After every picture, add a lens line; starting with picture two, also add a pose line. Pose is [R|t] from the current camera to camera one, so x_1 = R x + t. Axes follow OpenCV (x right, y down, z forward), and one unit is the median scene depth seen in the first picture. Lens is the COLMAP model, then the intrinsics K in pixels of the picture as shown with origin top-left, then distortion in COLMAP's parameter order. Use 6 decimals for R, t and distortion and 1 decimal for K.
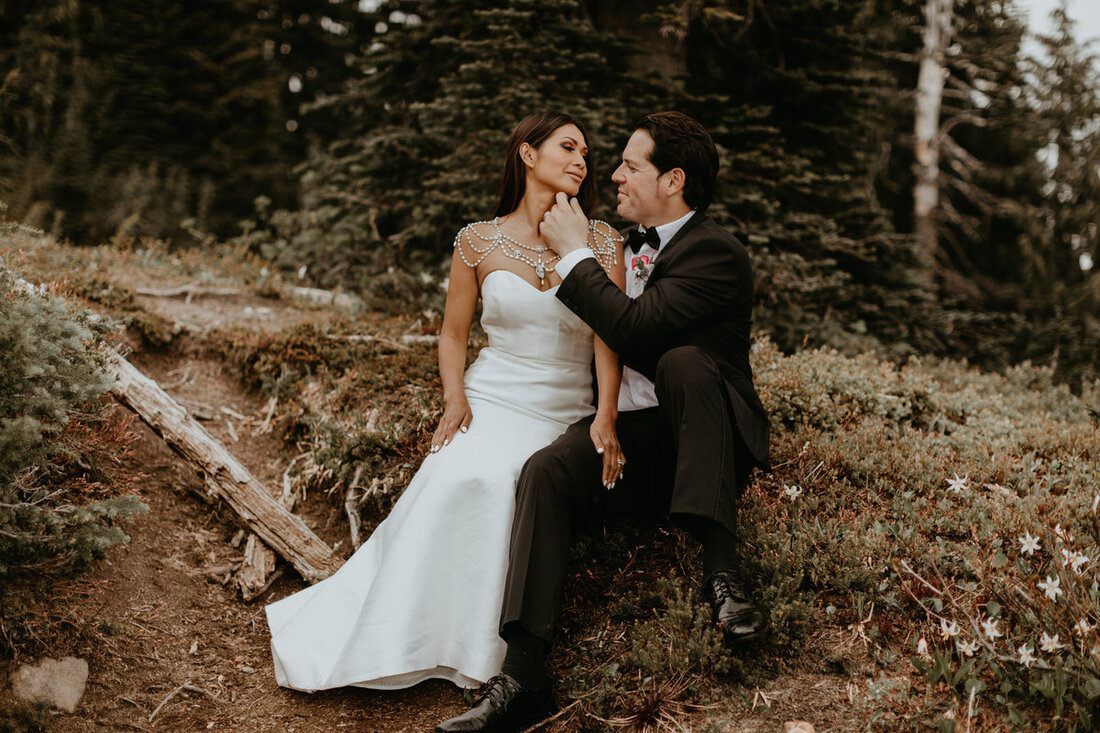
lens RADIAL K [[1697.8, 0, 547.9], [0, 1697.8, 376.2], [0, 0, 1]] dist [-0.009979, 0.000000]
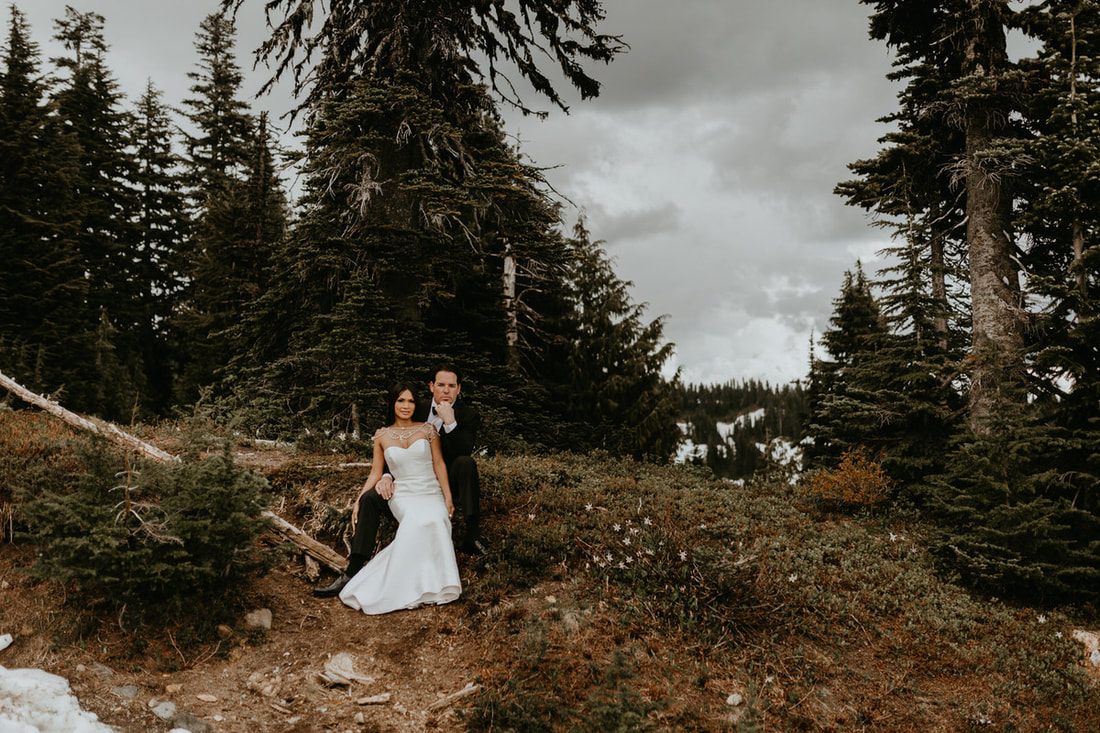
lens RADIAL K [[1111.3, 0, 552.4], [0, 1111.3, 371.0], [0, 0, 1]] dist [0.018442, 0.000000]
pose [[0.963695, -0.059794, 0.260225, -0.179655], [0.076388, 0.995608, -0.054119, -0.042843], [-0.255846, 0.072032, 0.964030, -0.484729]]
